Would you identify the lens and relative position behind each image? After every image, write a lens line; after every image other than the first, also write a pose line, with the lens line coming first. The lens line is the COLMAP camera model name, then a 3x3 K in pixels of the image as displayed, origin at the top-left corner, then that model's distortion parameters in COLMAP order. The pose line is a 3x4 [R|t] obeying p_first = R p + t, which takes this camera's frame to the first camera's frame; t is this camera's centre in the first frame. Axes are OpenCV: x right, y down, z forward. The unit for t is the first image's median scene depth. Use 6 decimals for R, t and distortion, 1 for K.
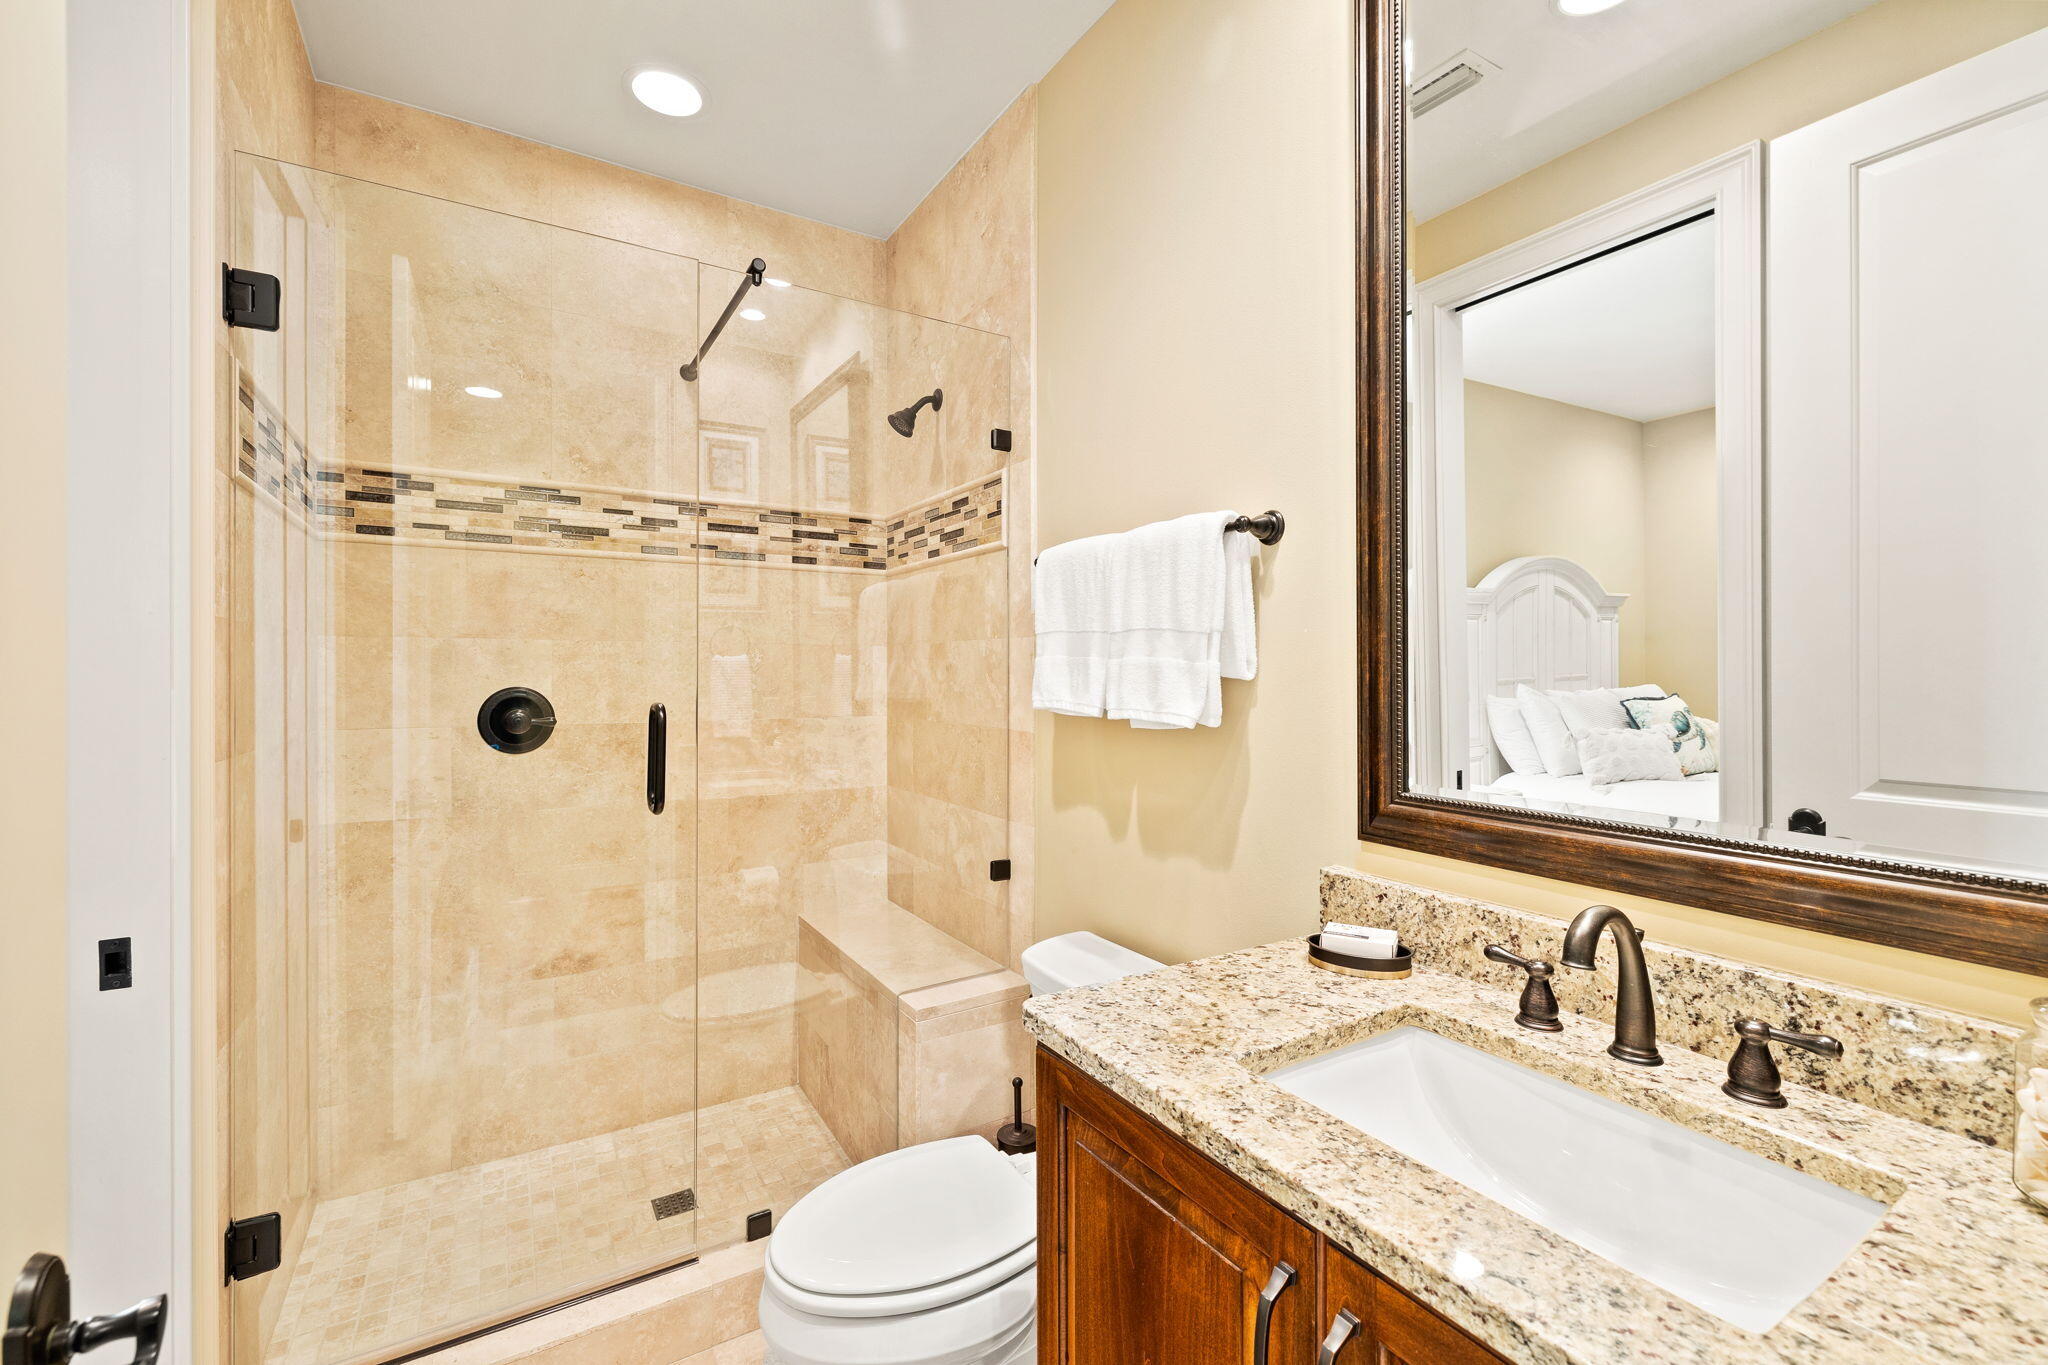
lens RADIAL K [[871.2, 0, 1005.6], [0, 871.2, 679.7], [0, 0, 1]] dist [-0.001820, 0.000904]
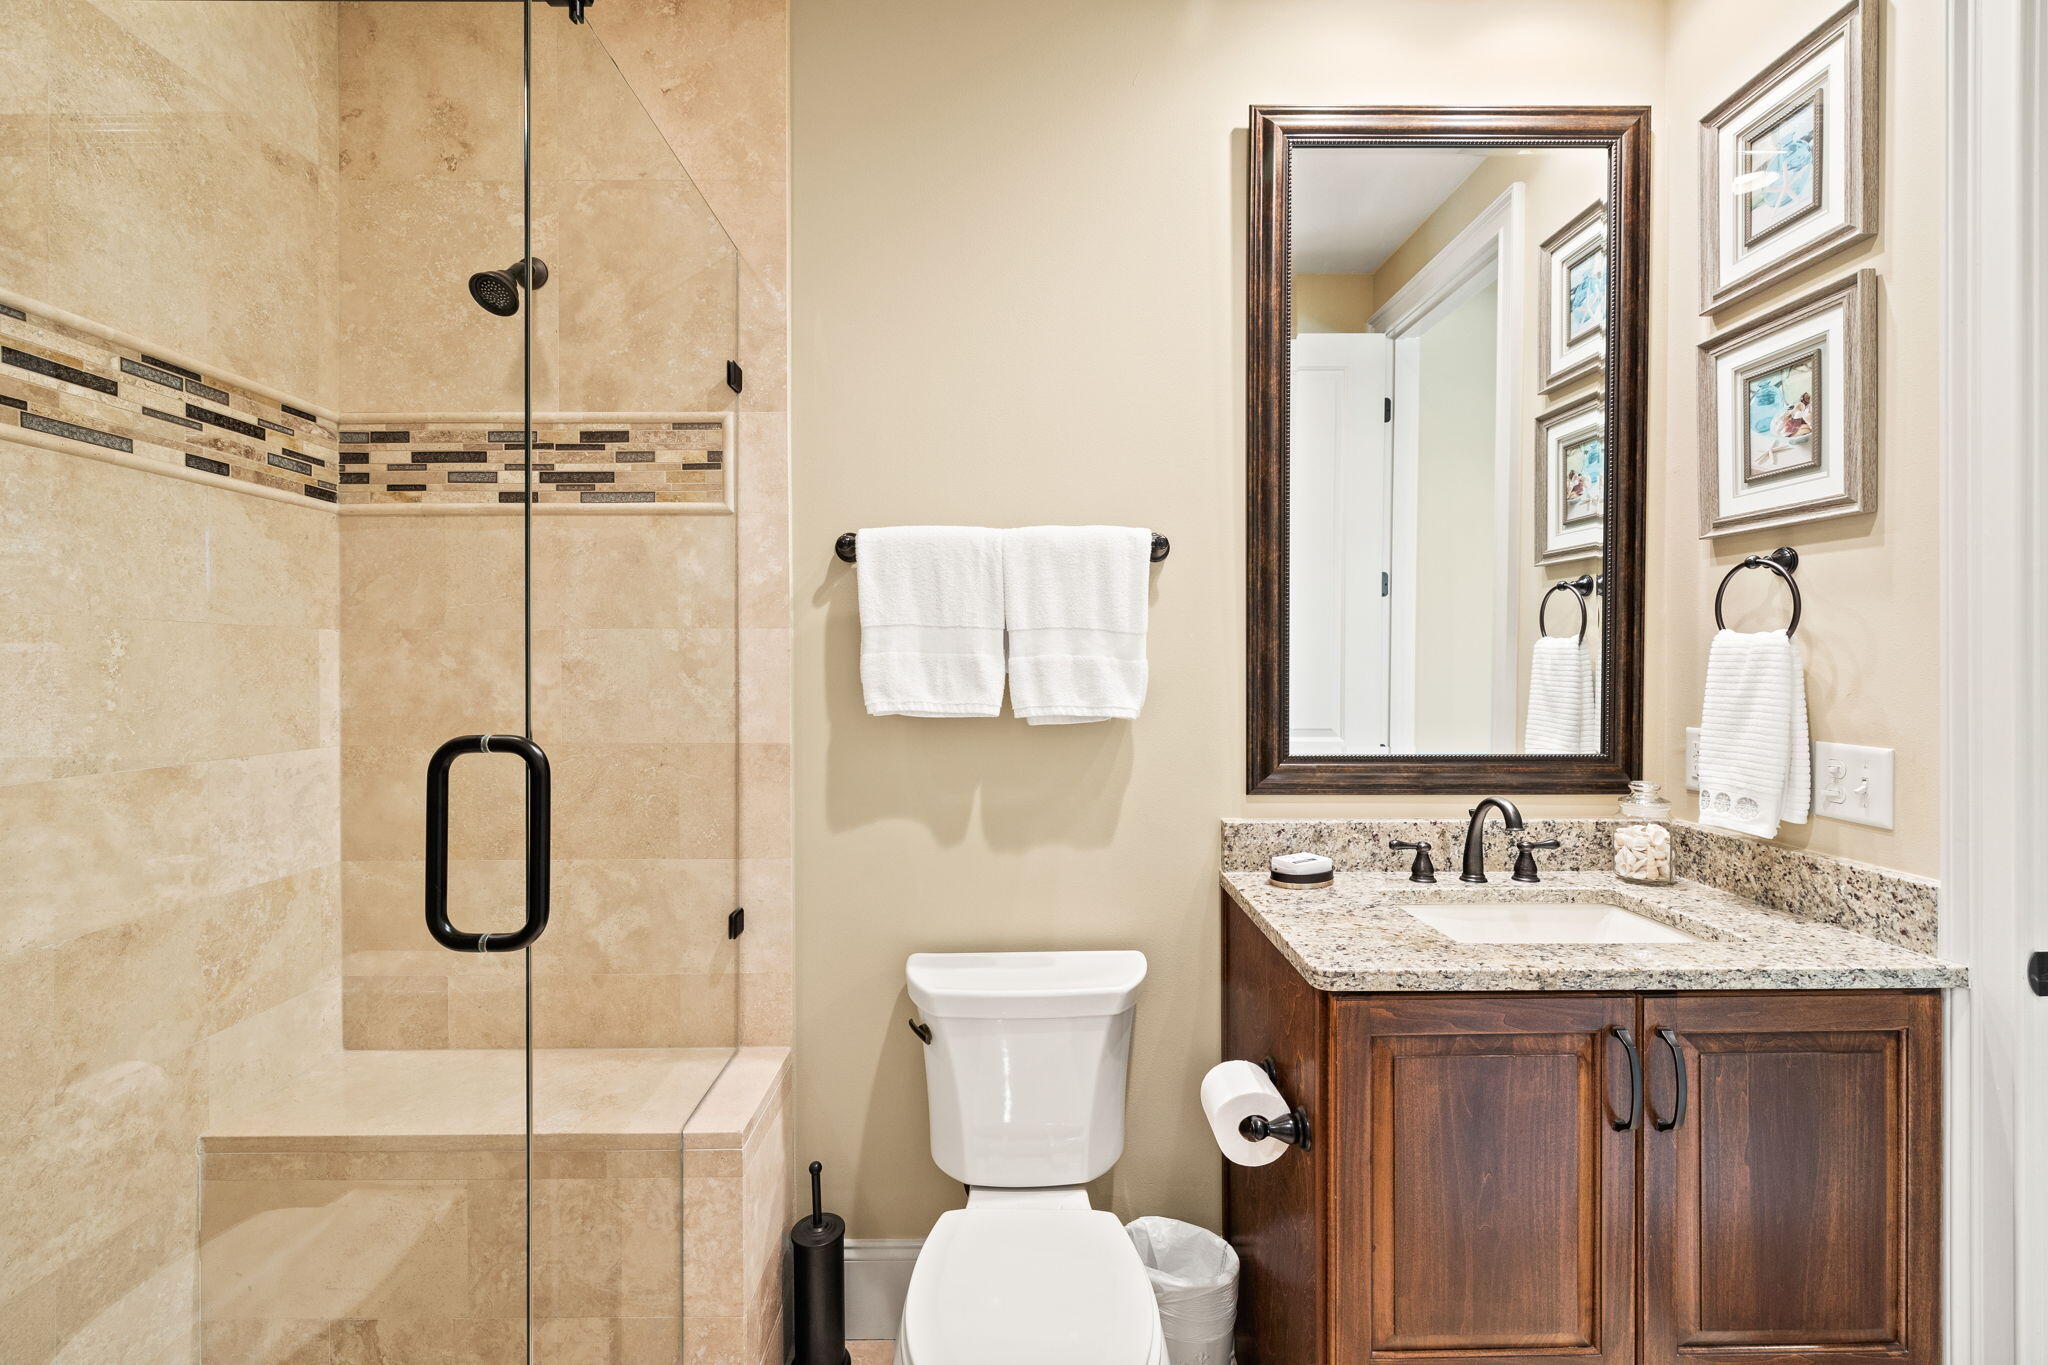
lens RADIAL K [[871.2, 0, 1035.5], [0, 871.2, 675.0], [0, 0, 1]] dist [-0.001820, 0.000904]
pose [[0.503071, -0.011487, 0.864169, -0.519630], [0.013315, 0.999896, 0.005540, -0.005911], [-0.864143, 0.008719, 0.503171, 0.352215]]
